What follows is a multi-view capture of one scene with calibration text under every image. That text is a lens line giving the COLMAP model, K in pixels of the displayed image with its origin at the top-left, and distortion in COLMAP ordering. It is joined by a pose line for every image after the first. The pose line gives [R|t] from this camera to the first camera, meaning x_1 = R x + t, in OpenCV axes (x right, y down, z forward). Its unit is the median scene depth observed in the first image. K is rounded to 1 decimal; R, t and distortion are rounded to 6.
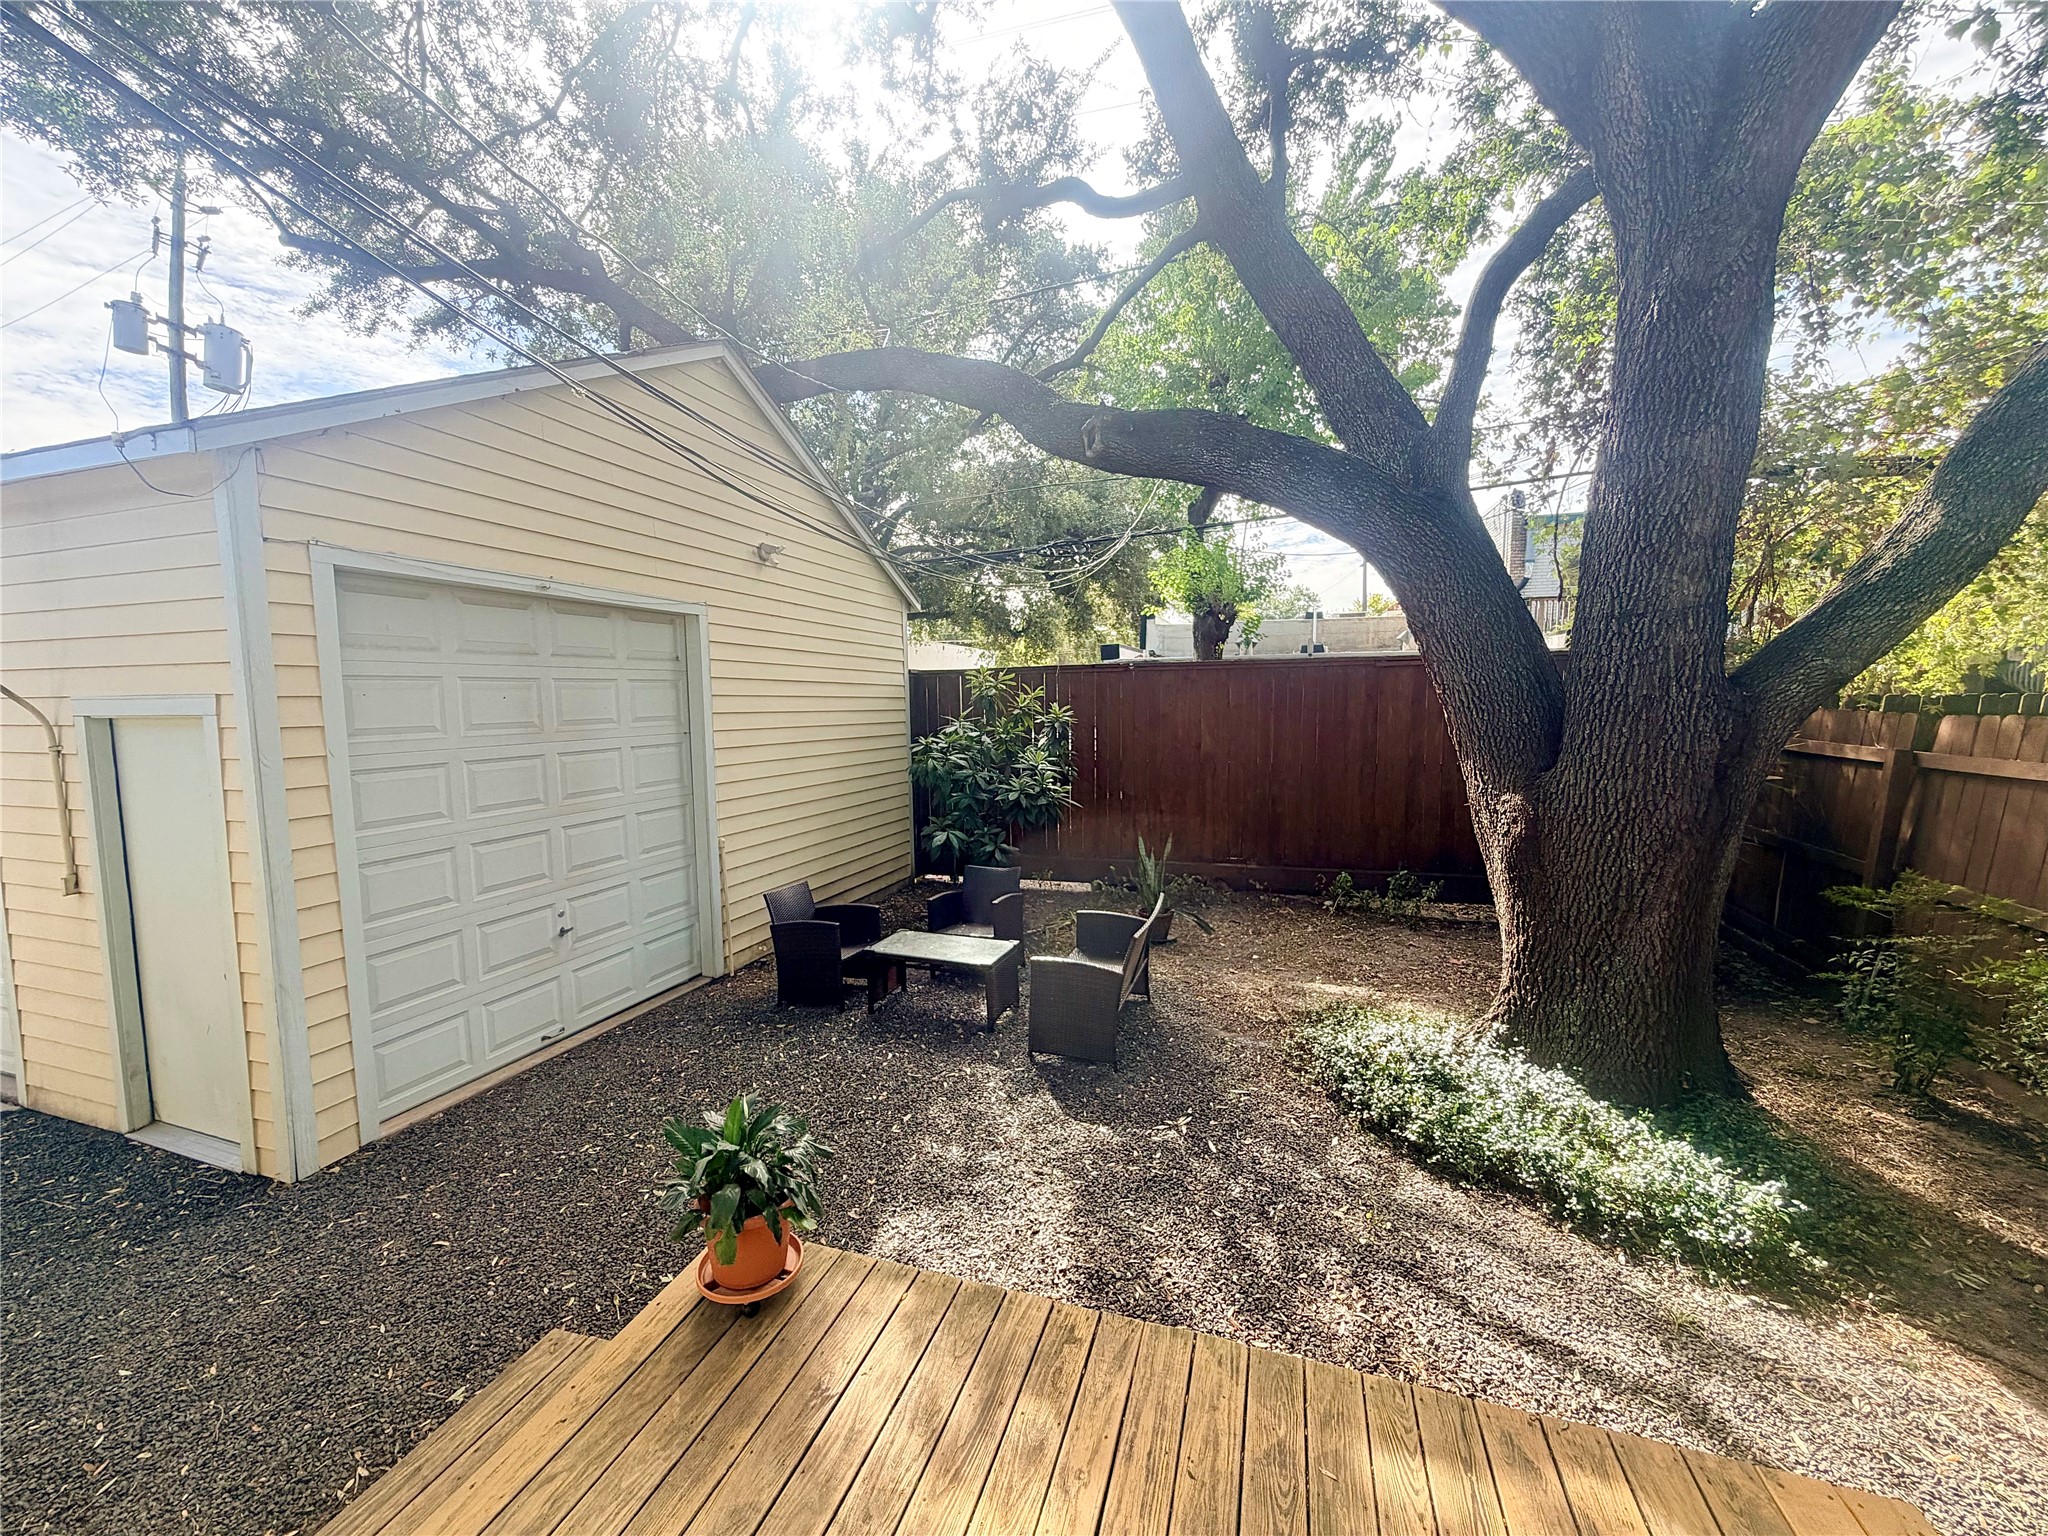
lens RADIAL K [[815.0, 0, 1019.5], [0, 815.0, 774.9], [0, 0, 1]] dist [-0.001071, 0.001682]
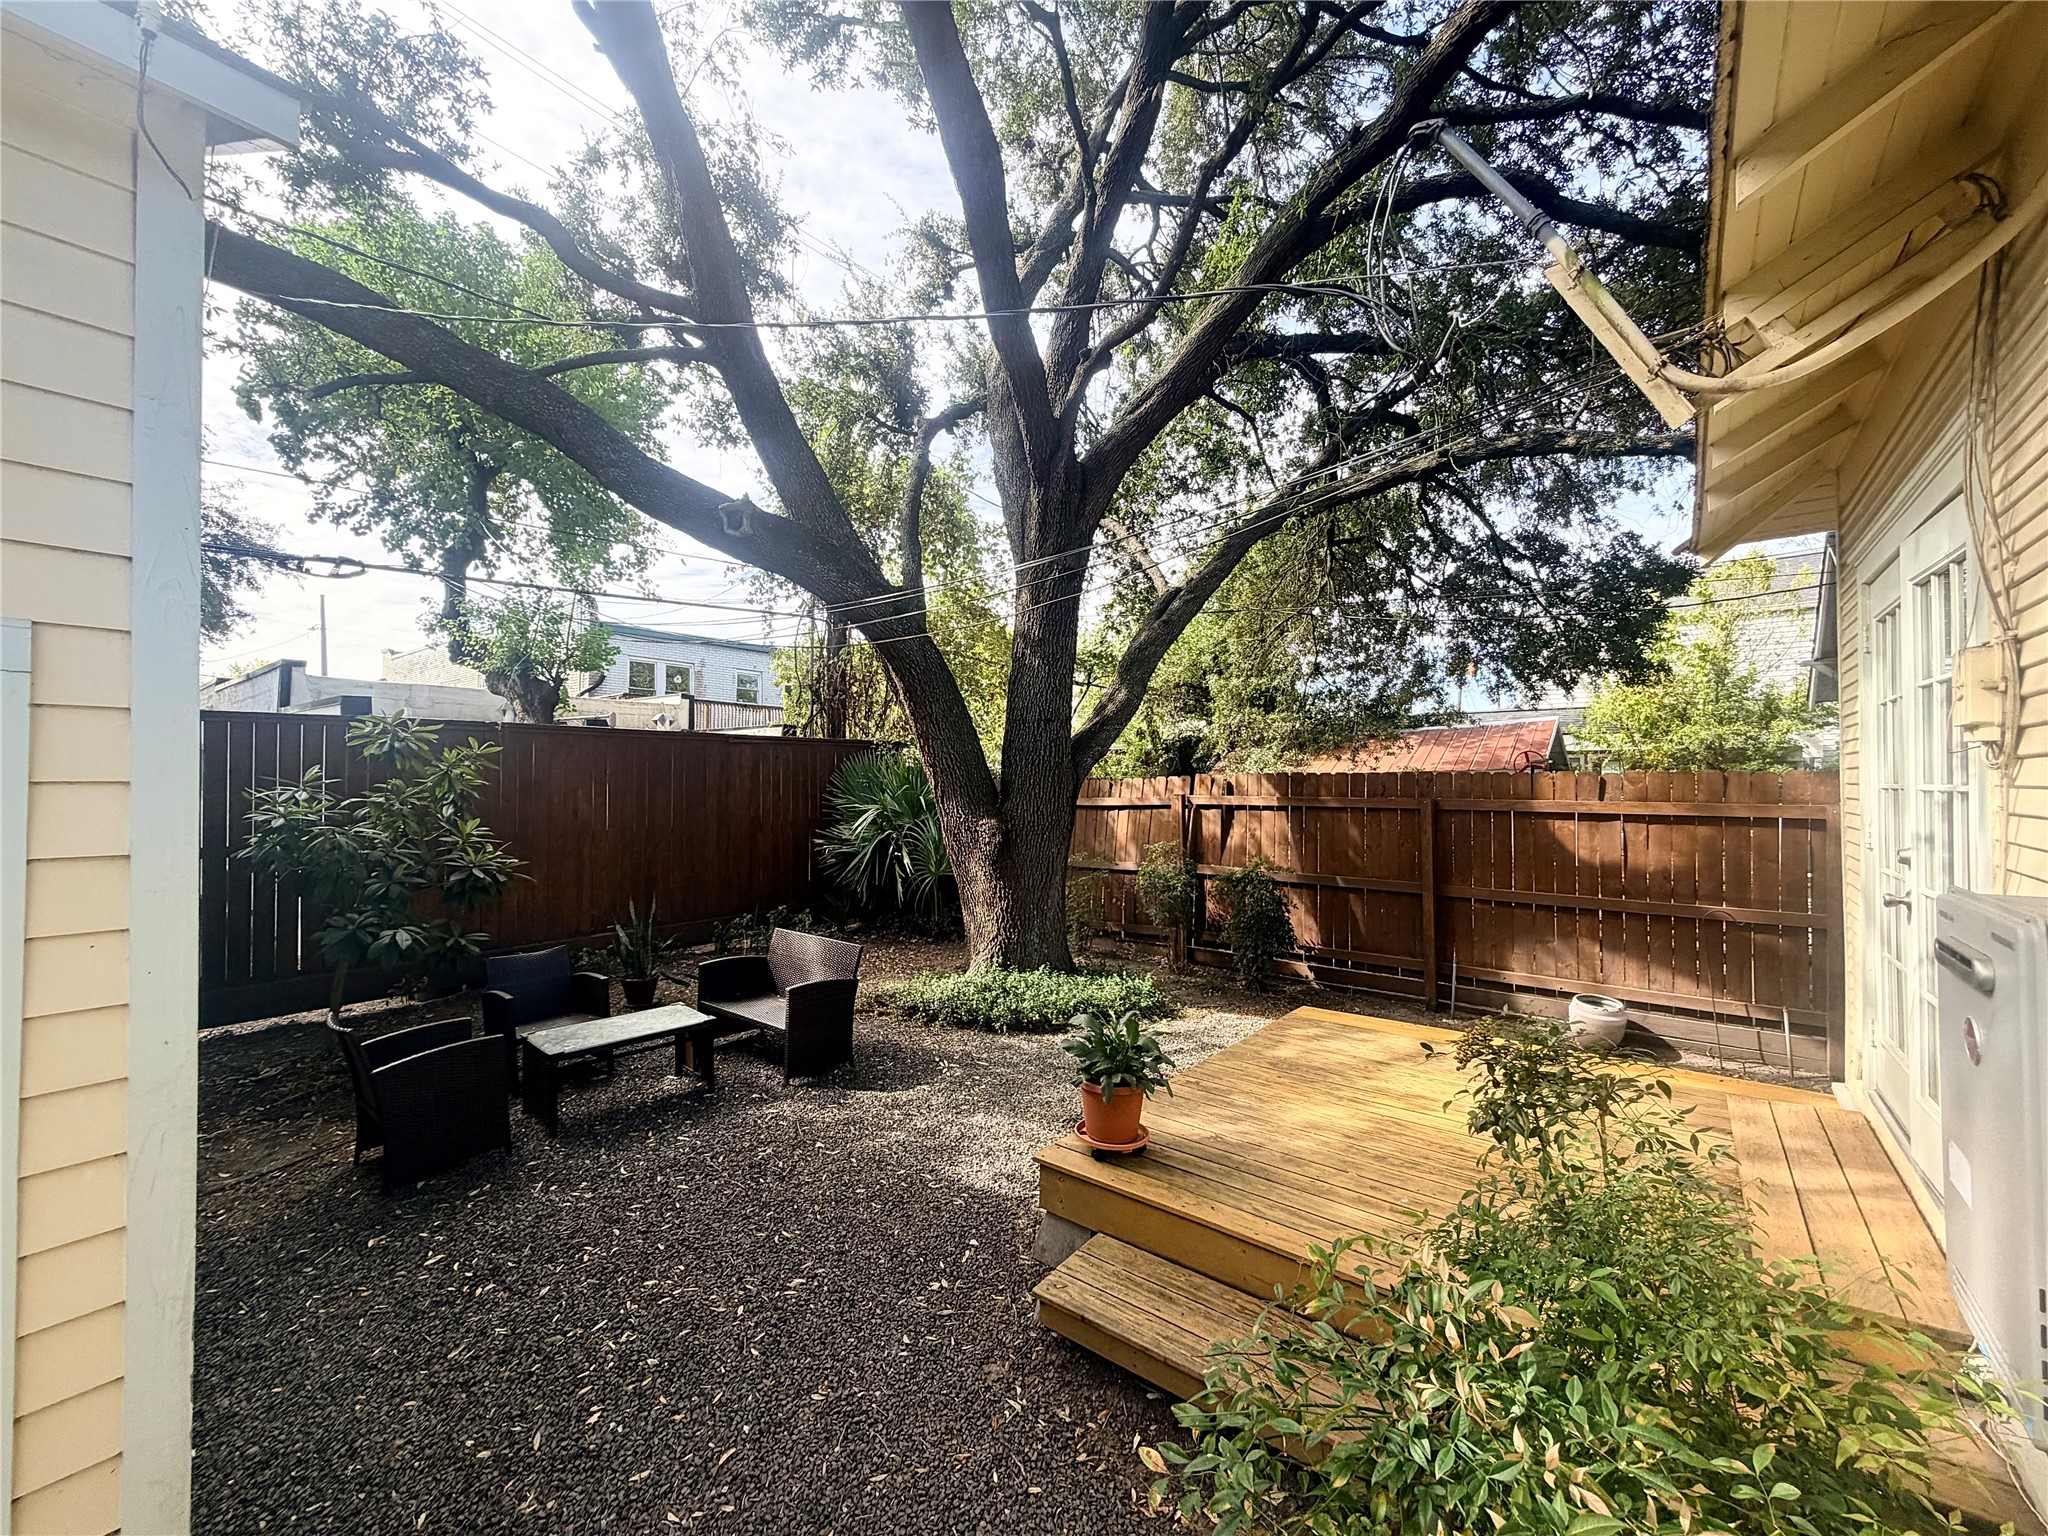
lens RADIAL K [[815.0, 0, 1024.7], [0, 815.0, 774.2], [0, 0, 1]] dist [-0.001071, 0.001682]
pose [[0.348953, 0.029920, 0.936662, -0.829011], [0.077915, 0.995103, -0.060814, 0.030782], [-0.933896, 0.094201, 0.344913, 0.290960]]
